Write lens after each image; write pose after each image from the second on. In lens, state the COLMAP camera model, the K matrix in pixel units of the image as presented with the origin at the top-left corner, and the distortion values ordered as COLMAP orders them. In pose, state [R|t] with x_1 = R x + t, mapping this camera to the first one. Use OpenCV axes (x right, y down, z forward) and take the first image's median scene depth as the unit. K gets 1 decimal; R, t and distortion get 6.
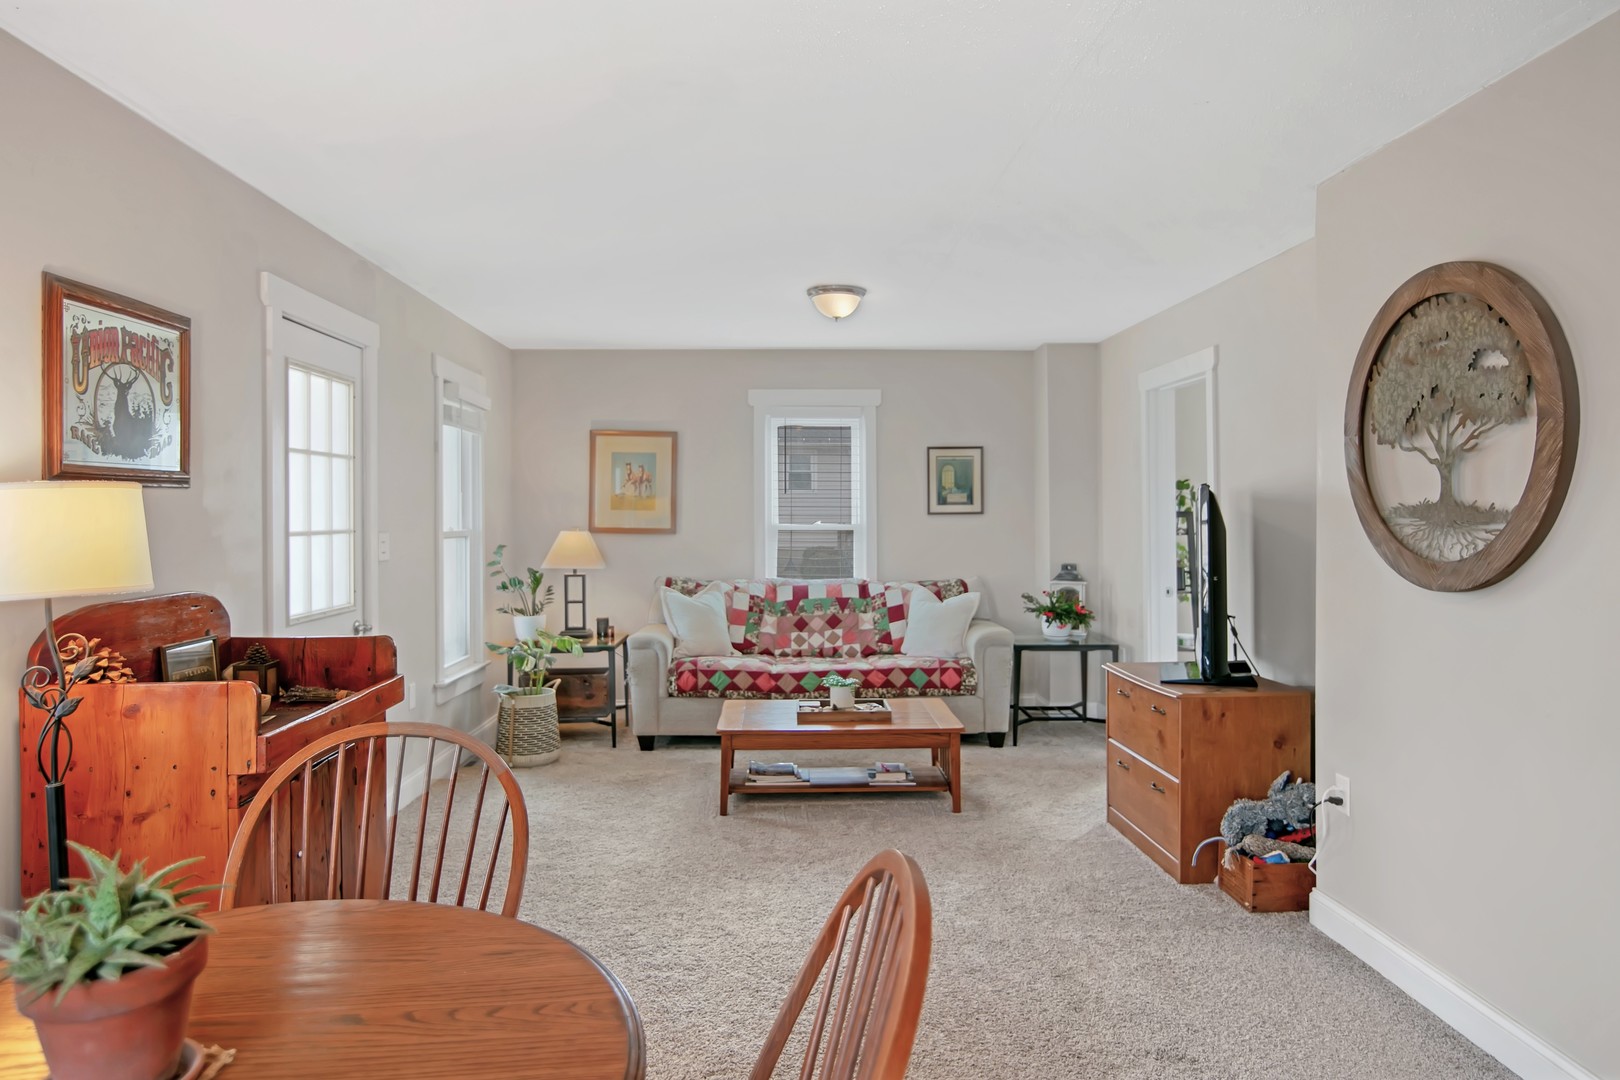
lens RADIAL K [[1023.1, 0, 812.0], [0, 1023.1, 502.8], [0, 0, 1]] dist [-0.000825, -0.000510]
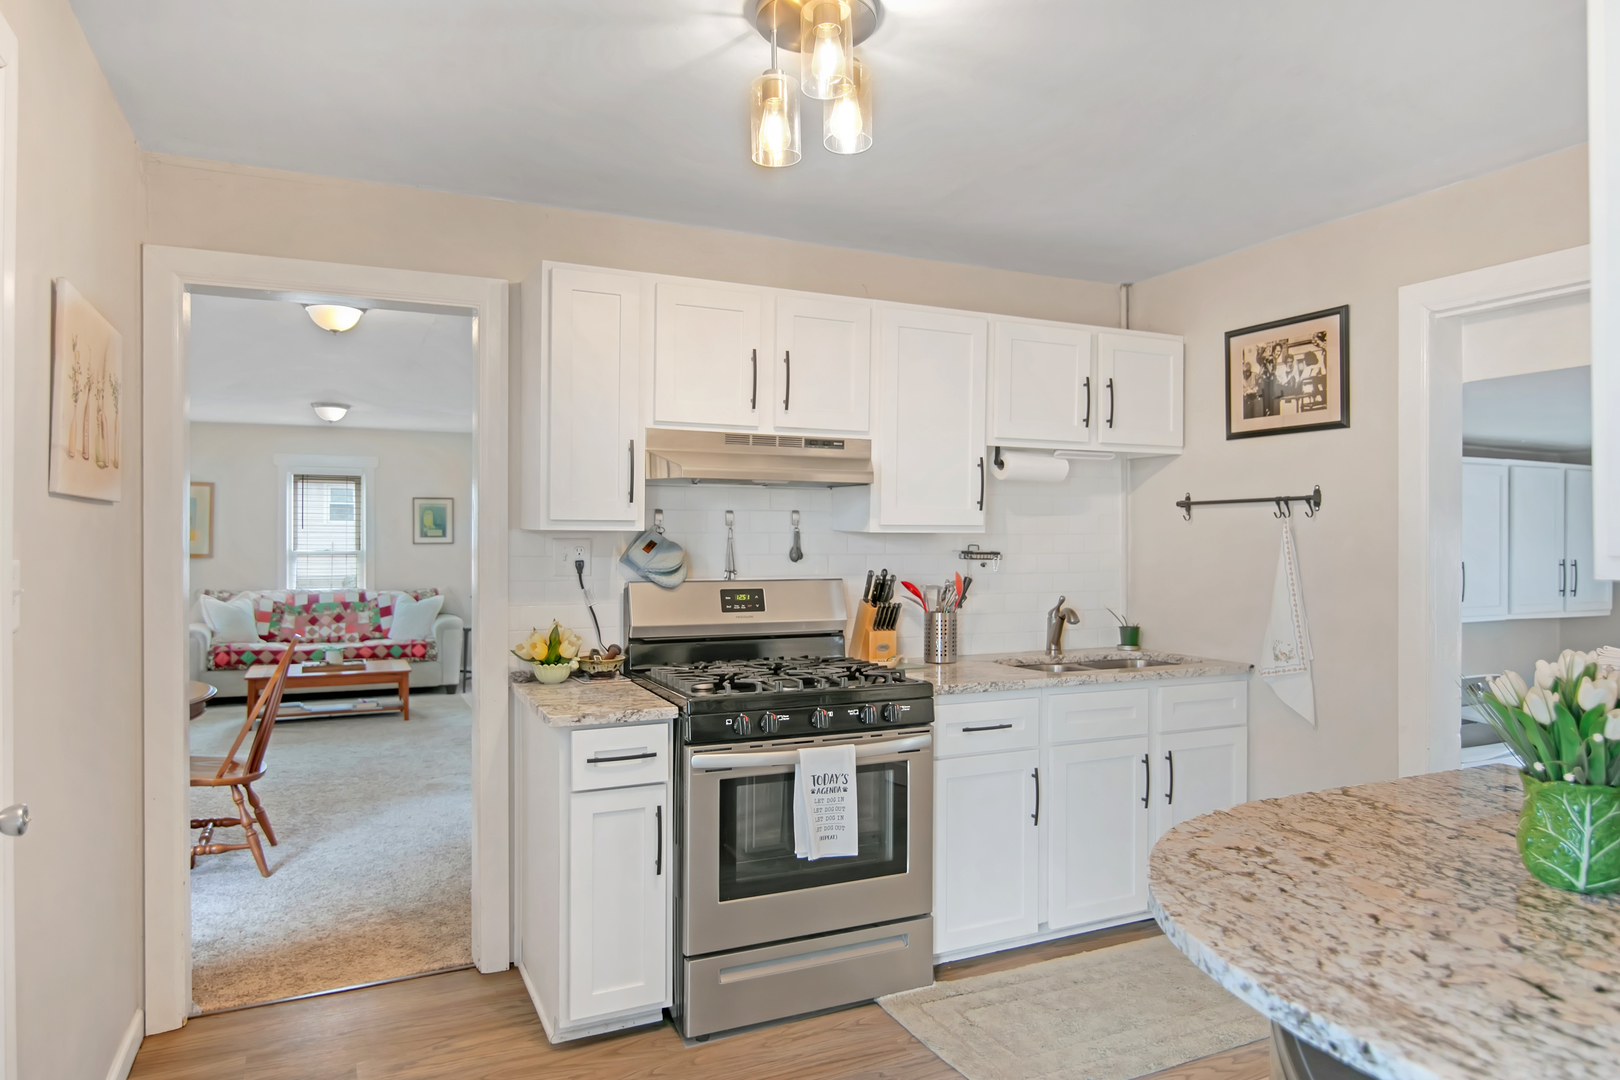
lens RADIAL K [[1024.0, 0, 810.0], [0, 1024.0, 540.0], [0, 0, 1]] dist [0.001813, 0.000337]
pose [[0.919757, 0.005023, 0.392456, 0.071304], [-0.006872, 0.999971, 0.003307, -0.003845], [-0.392428, -0.005739, 0.919765, -0.645581]]
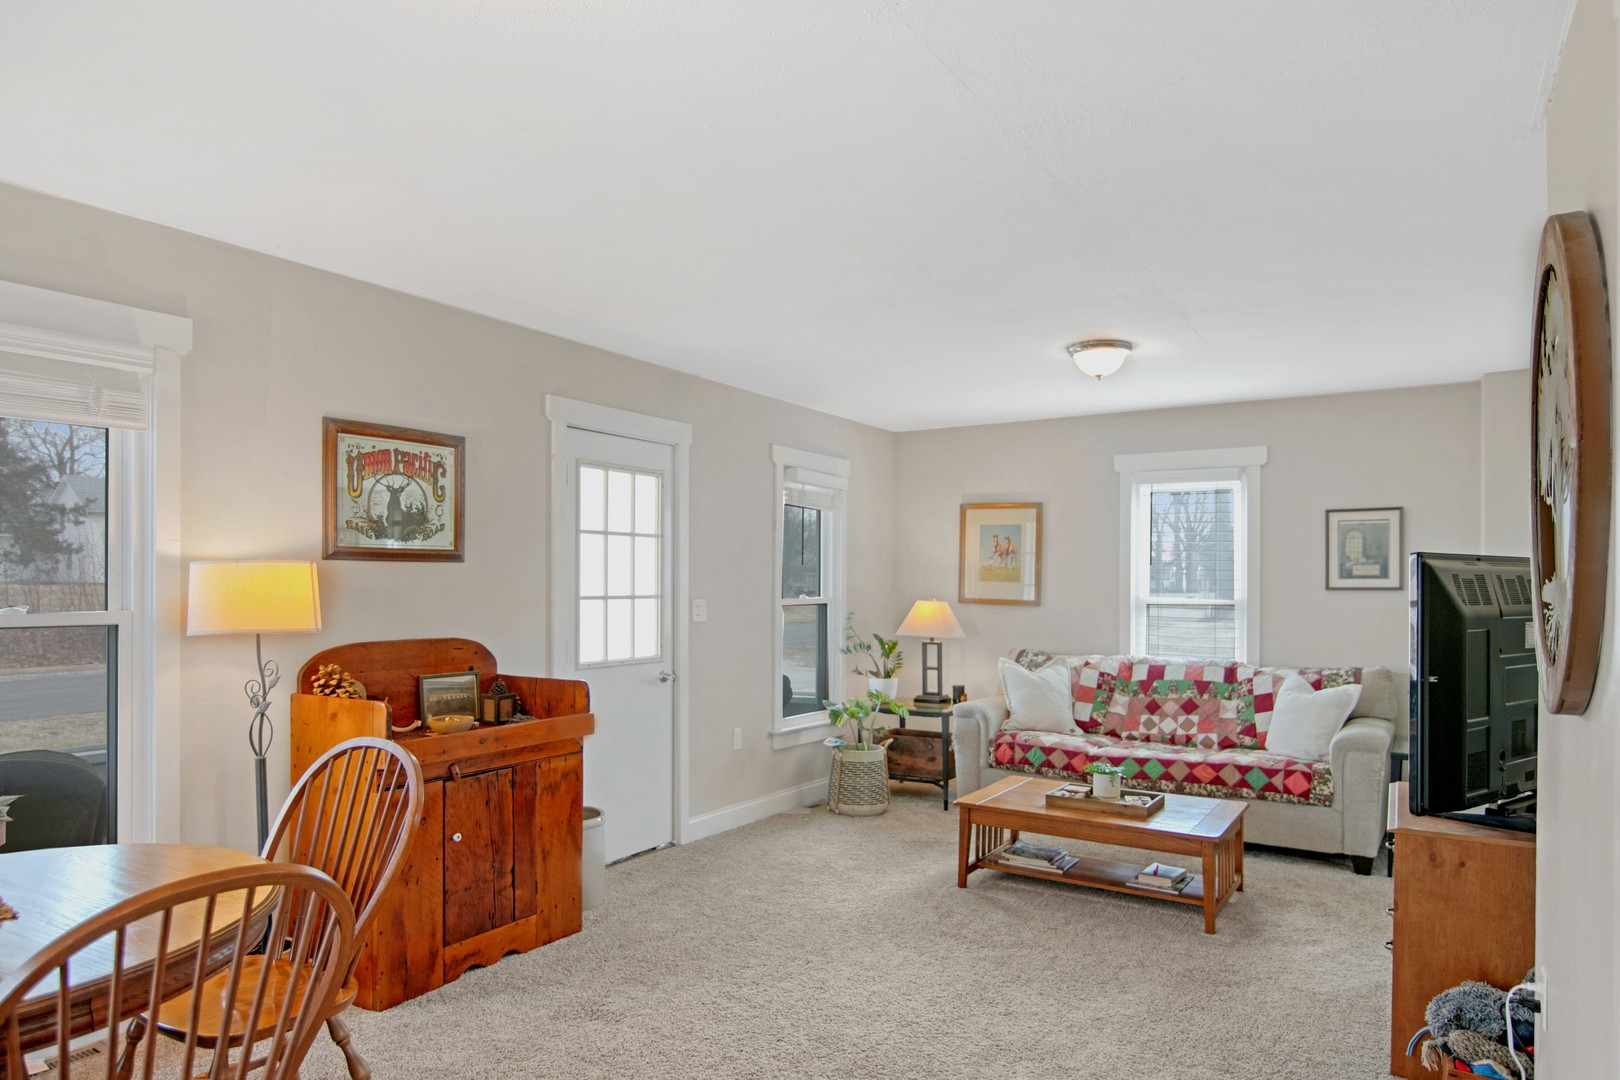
lens RADIAL K [[1007.0, 0, 814.2], [0, 1007.0, 579.8], [0, 0, 1]] dist [-0.002163, -0.000409]
pose [[0.819637, 0.007078, -0.572840, 0.282944], [-0.003823, 0.999969, 0.006886, -0.000880], [0.572871, -0.003454, 0.819638, 0.088868]]
